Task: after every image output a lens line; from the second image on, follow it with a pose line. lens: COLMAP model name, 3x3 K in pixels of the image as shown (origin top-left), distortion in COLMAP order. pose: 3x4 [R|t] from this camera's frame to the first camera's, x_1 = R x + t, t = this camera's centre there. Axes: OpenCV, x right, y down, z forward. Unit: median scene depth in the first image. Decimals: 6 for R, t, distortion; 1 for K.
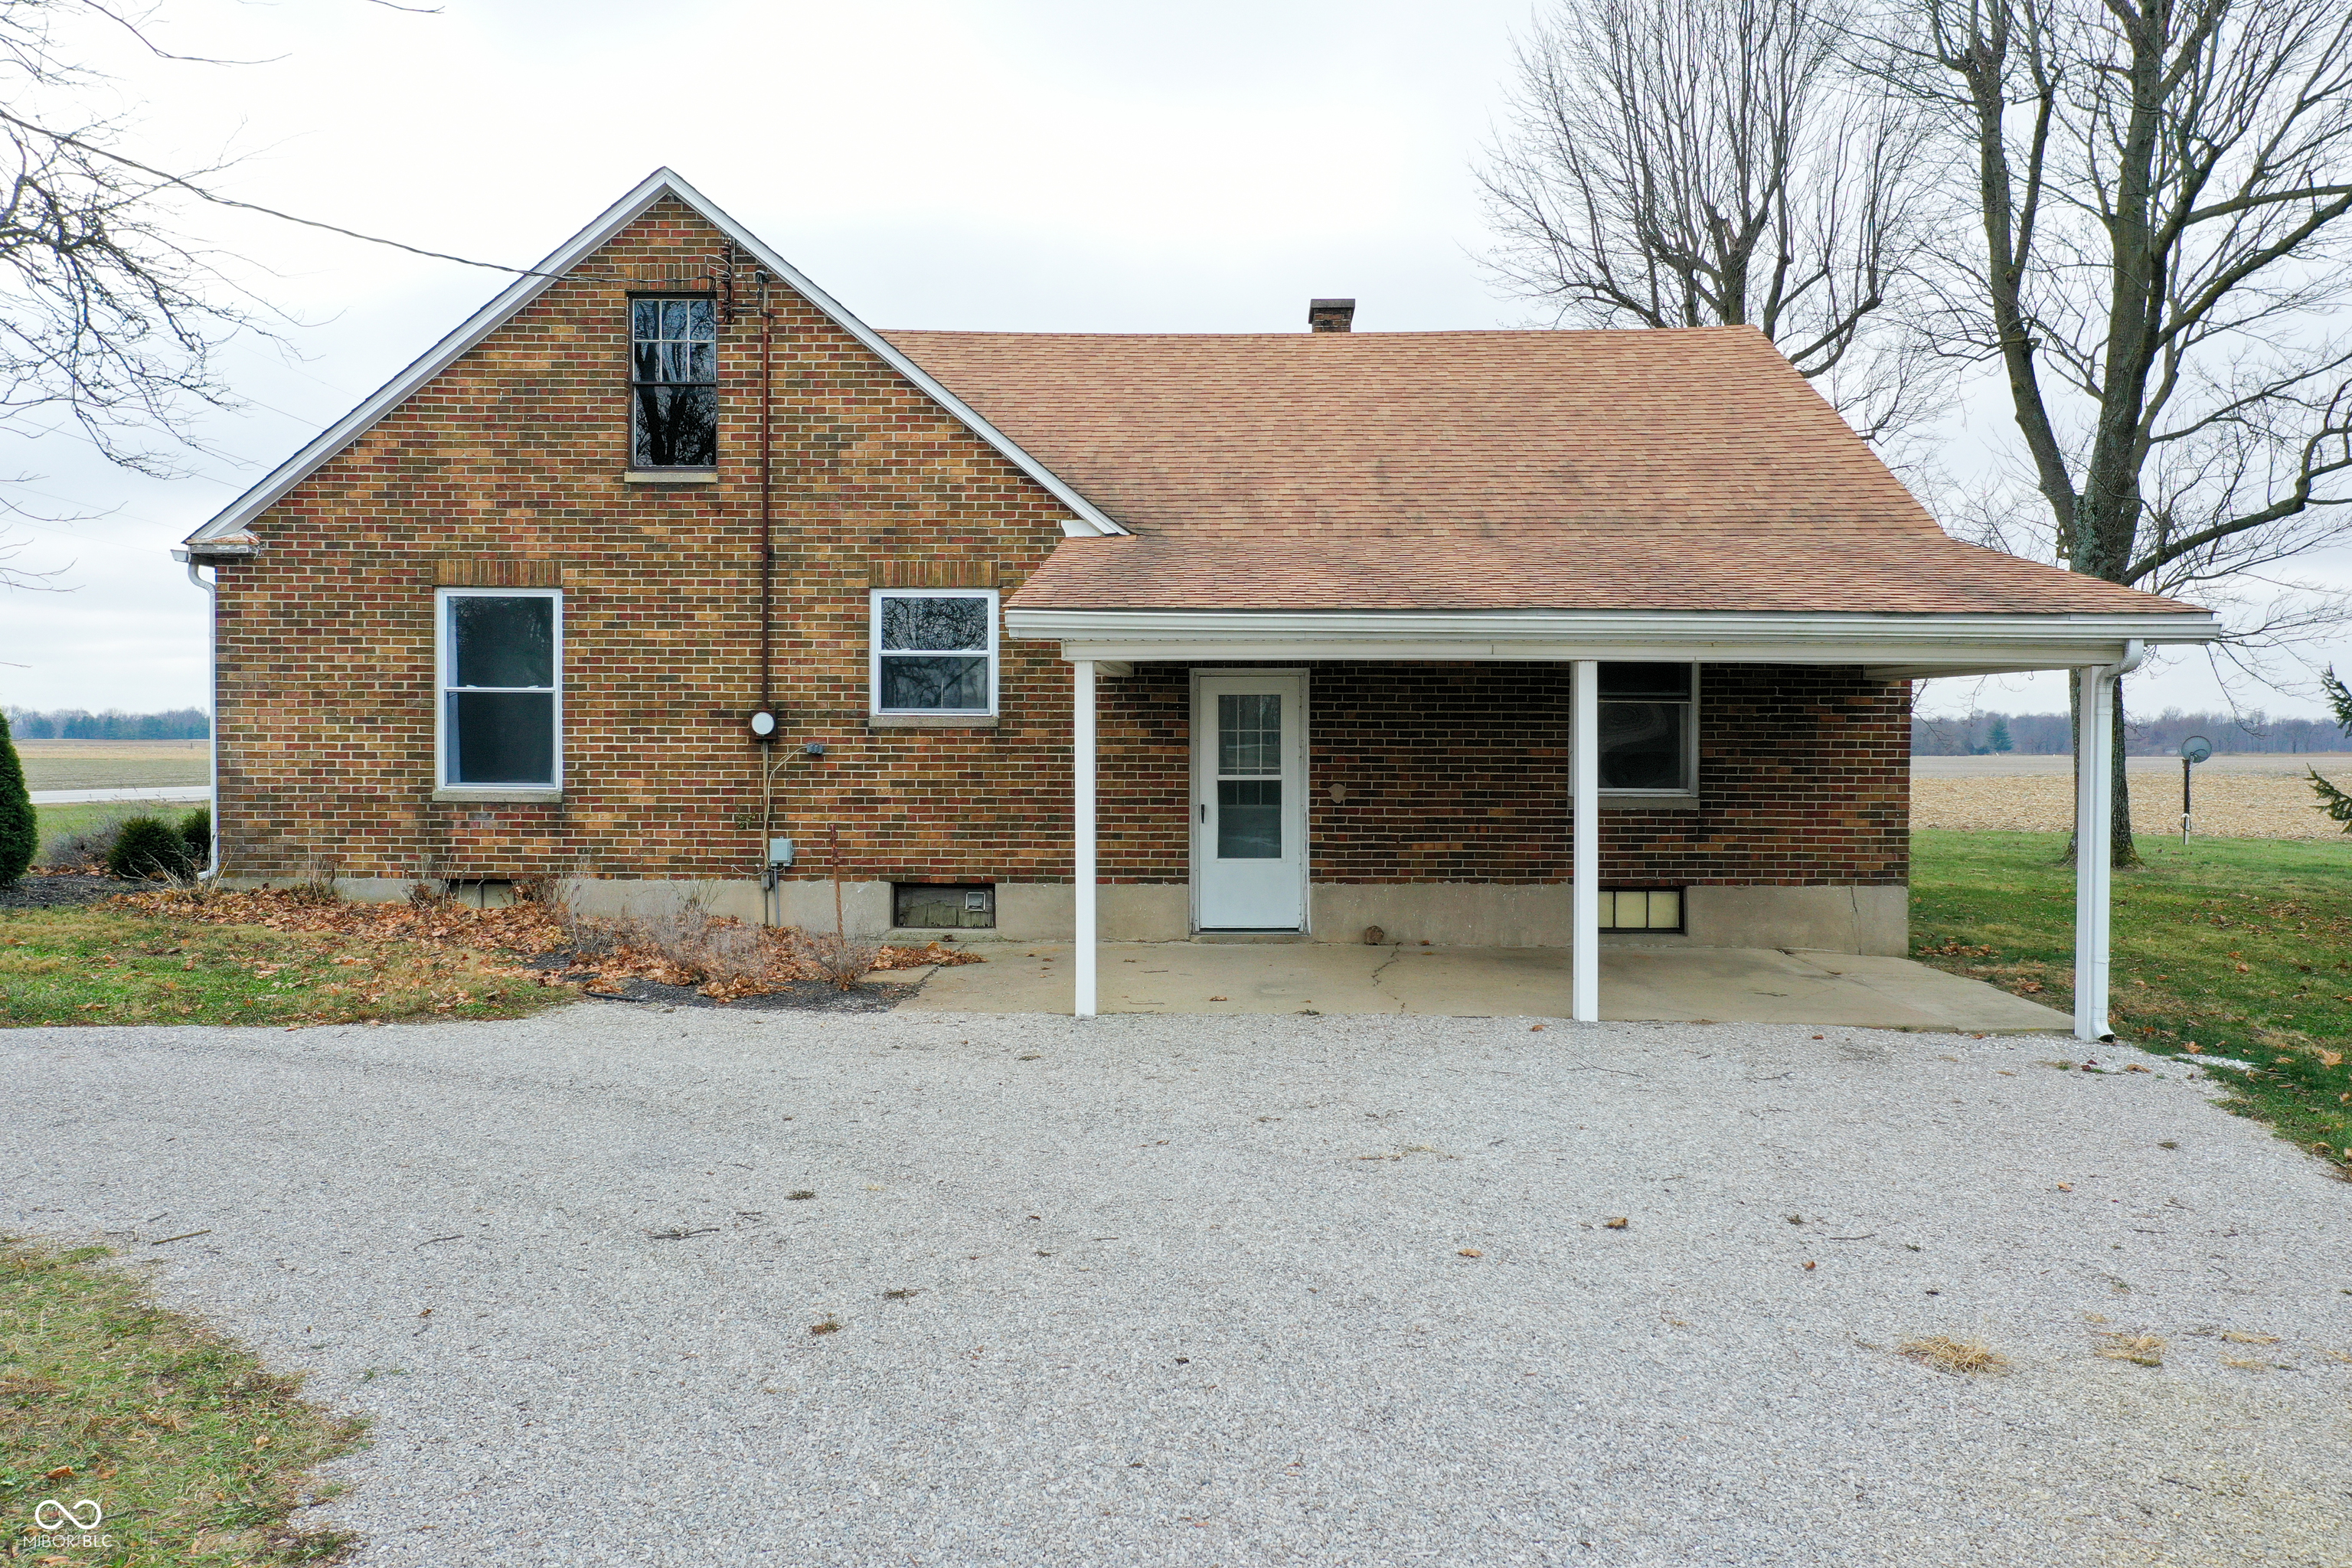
lens RADIAL K [[1826.2, 0, 1176.0], [0, 1826.2, 784.0], [0, 0, 1]] dist [0.004765, 0.010663]
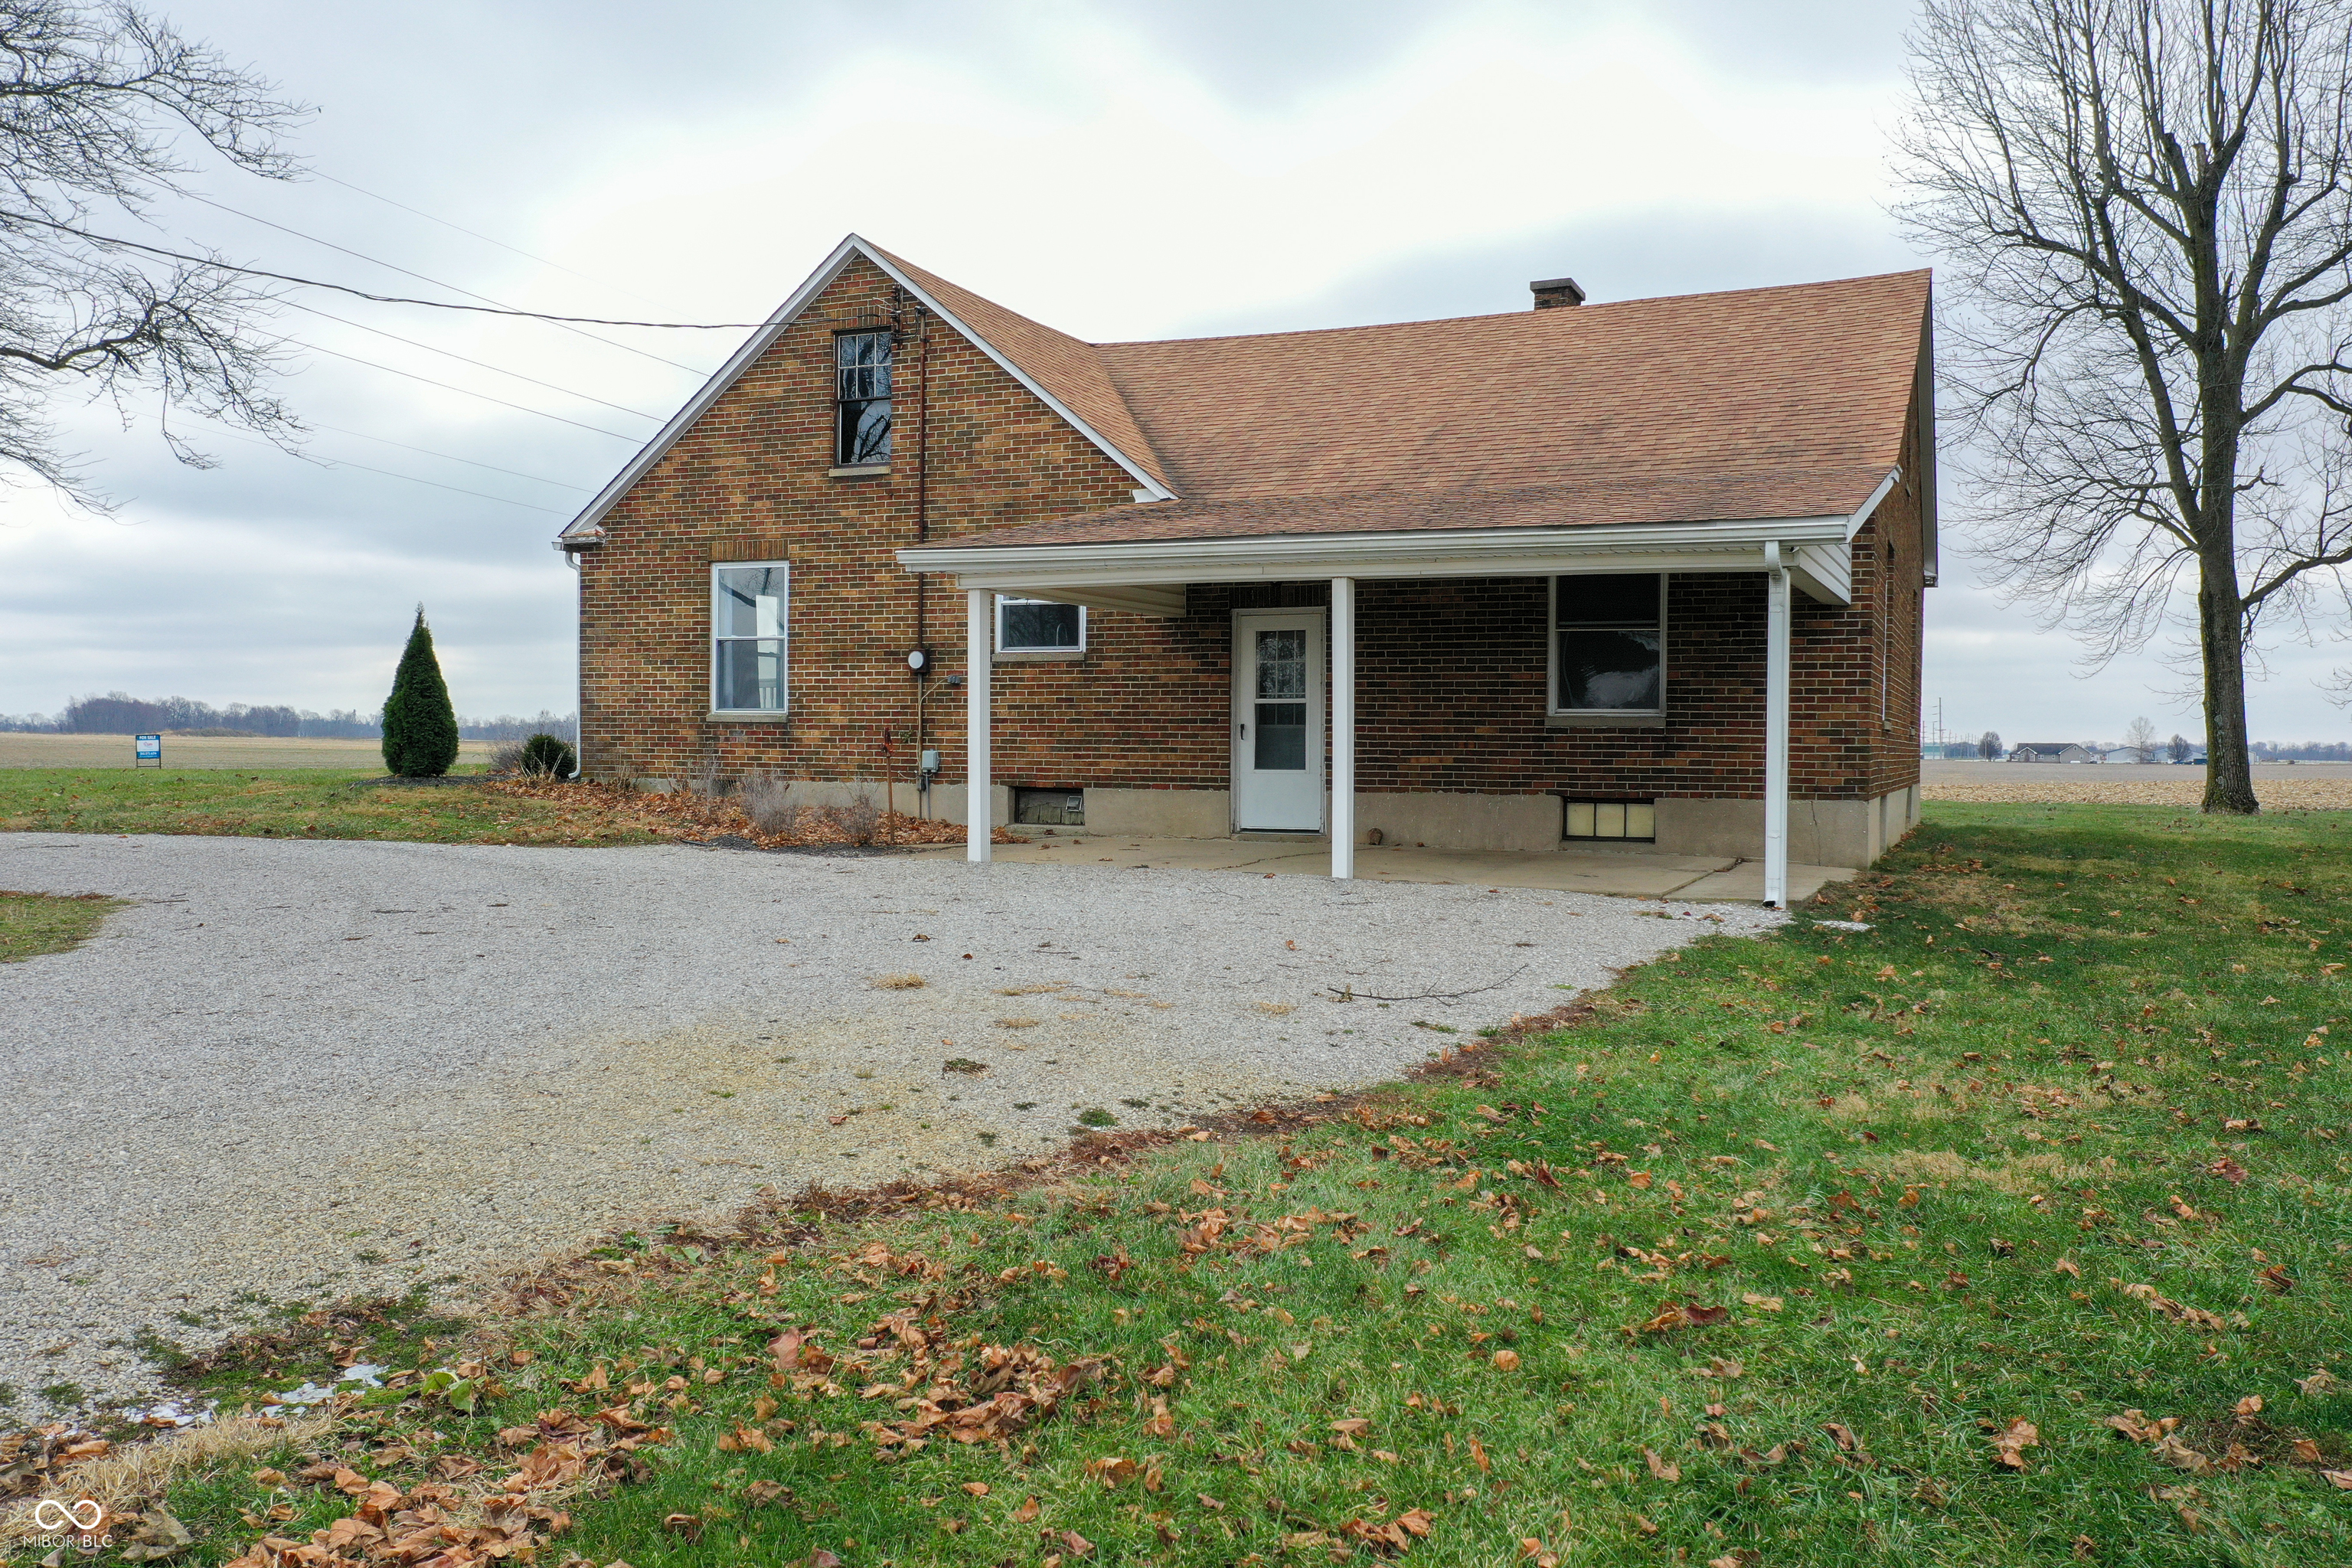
lens RADIAL K [[1826.2, 0, 1176.0], [0, 1826.2, 784.0], [0, 0, 1]] dist [0.004765, 0.010663]
pose [[0.925695, 0.012627, -0.378059, 0.424754], [-0.013660, 0.999907, -0.000050, 0.051046], [0.378023, 0.005211, 0.925782, -0.114198]]
